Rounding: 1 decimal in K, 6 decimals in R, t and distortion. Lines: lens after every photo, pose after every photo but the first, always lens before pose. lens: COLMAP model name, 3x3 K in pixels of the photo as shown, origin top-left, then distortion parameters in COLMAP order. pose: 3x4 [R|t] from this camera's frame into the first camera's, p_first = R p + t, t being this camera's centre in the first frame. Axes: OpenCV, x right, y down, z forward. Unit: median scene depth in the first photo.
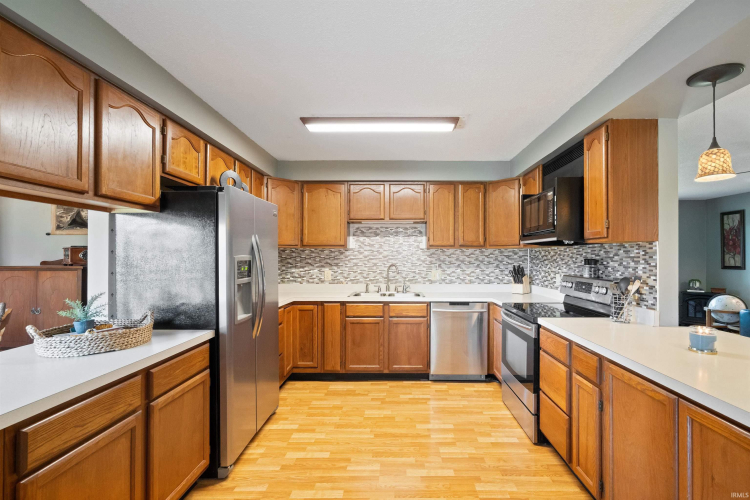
lens RADIAL K [[347.2, 0, 375.0], [0, 347.2, 250.0], [0, 0, 1]] dist [-0.001464, 0.000139]
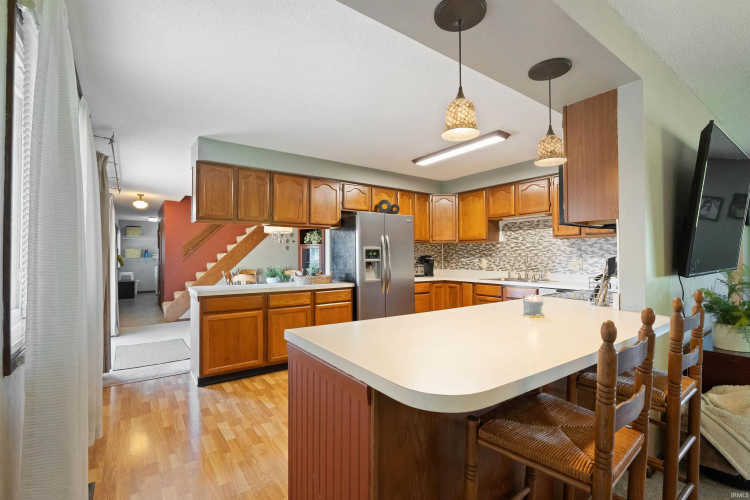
lens RADIAL K [[340.5, 0, 375.0], [0, 340.5, 250.0], [0, 0, 1]] dist [0.000410, 0.000191]
pose [[0.587813, -0.019124, -0.808770, 0.624947], [0.016358, 0.999797, -0.011752, 0.031293], [0.808831, -0.006322, 0.588007, -0.039002]]
